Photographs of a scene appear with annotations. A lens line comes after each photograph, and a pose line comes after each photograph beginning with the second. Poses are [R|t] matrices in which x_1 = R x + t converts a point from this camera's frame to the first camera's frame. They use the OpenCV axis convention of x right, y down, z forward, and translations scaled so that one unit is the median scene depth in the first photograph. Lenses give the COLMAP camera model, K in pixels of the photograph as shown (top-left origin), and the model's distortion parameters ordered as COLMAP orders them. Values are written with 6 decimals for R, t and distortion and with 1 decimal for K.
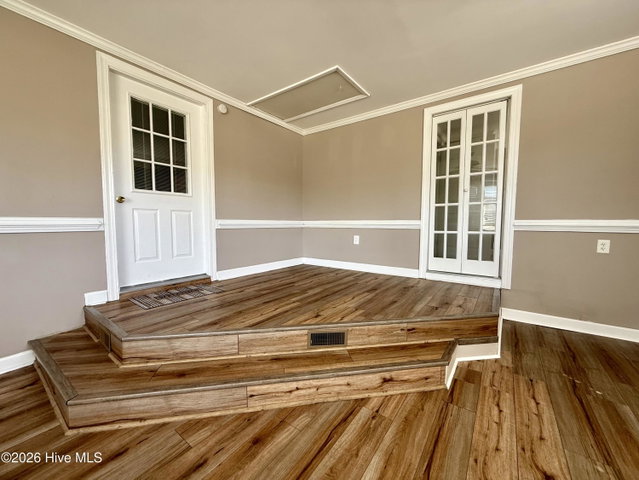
lens RADIAL K [[254.0, 0, 318.6], [0, 254.0, 239.6], [0, 0, 1]] dist [0.000207, 0.000191]
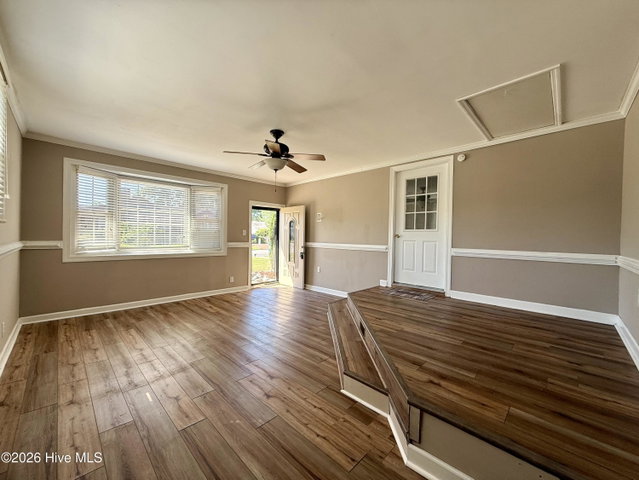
lens RADIAL K [[254.0, 0, 318.6], [0, 254.0, 239.6], [0, 0, 1]] dist [0.000207, 0.000191]
pose [[-0.140834, 0.007167, -0.990007, 1.124665], [-0.082248, 0.996432, 0.018914, -0.110017], [0.986611, 0.084090, -0.139742, 0.640093]]
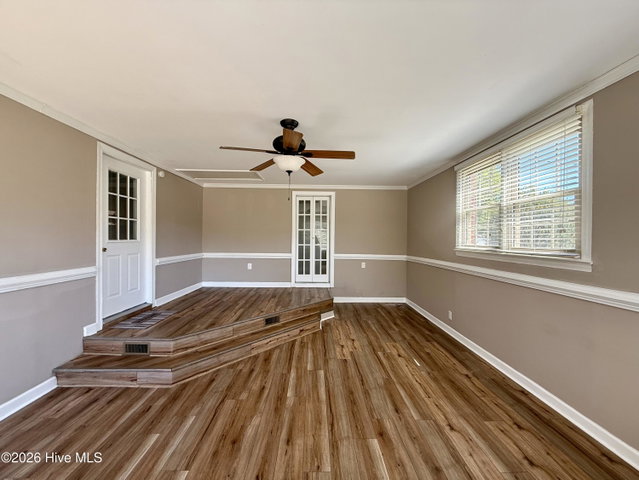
lens RADIAL K [[254.0, 0, 318.6], [0, 254.0, 239.6], [0, 0, 1]] dist [0.000207, 0.000191]
pose [[0.793511, 0.003726, 0.608545, -0.648473], [0.030671, 0.998466, -0.046107, -0.109726], [-0.607783, 0.055251, 0.792179, -0.628653]]
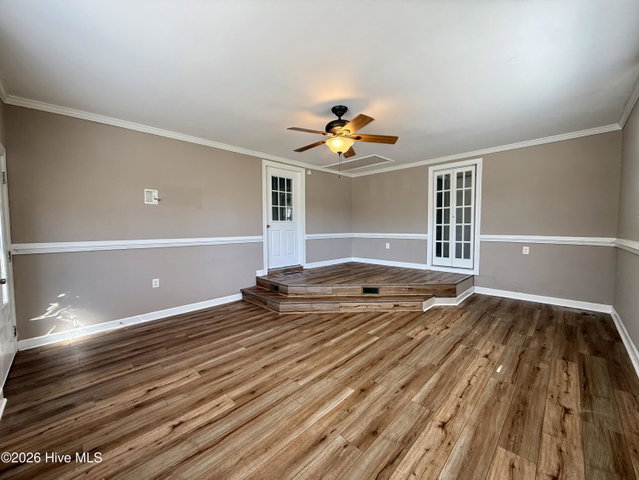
lens RADIAL K [[254.0, 0, 318.6], [0, 254.0, 239.6], [0, 0, 1]] dist [0.000207, 0.000191]
pose [[0.989083, -0.000823, -0.147354, -0.061785], [-0.001704, 0.999854, -0.017024, -0.015105], [0.147347, 0.017089, 0.988937, -0.917040]]
